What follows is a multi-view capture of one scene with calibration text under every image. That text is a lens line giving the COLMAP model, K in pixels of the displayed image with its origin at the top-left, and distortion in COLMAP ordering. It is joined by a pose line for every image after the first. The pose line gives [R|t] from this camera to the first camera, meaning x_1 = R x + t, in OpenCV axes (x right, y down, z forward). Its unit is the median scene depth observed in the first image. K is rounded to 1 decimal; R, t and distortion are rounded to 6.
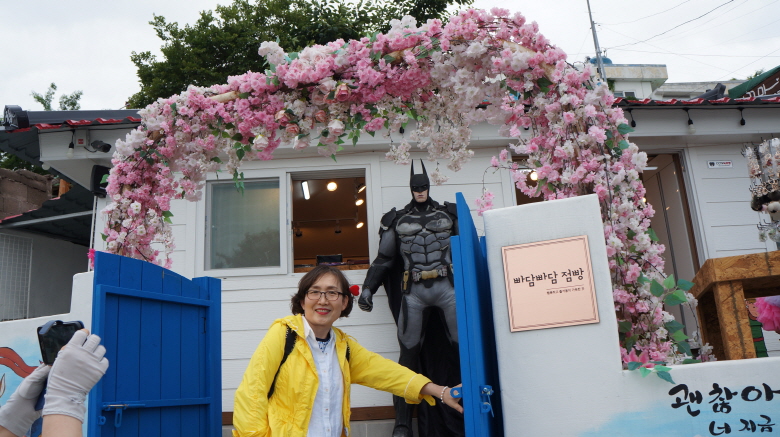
lens RADIAL K [[619.3, 0, 387.5], [0, 619.3, 214.3], [0, 0, 1]] dist [-0.181594, 0.140014]
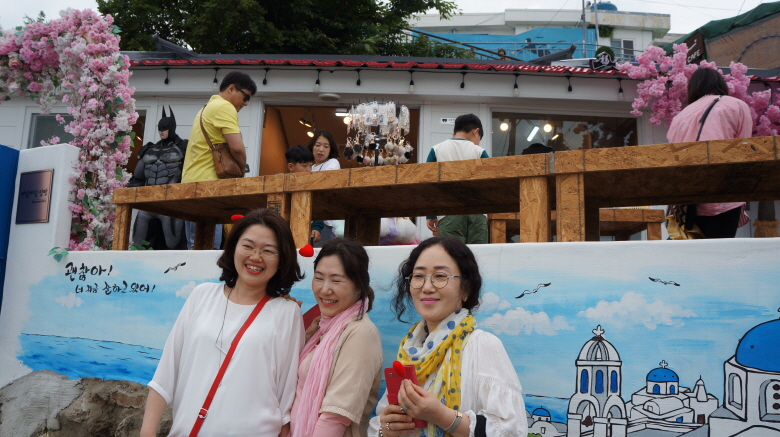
lens RADIAL K [[619.3, 0, 387.5], [0, 619.3, 214.3], [0, 0, 1]] dist [-0.181594, 0.140014]
pose [[0.993219, 0.076841, -0.087240, 1.512626], [-0.066502, 0.991045, 0.115793, -0.096780], [0.095357, -0.109207, 0.989435, -0.545972]]
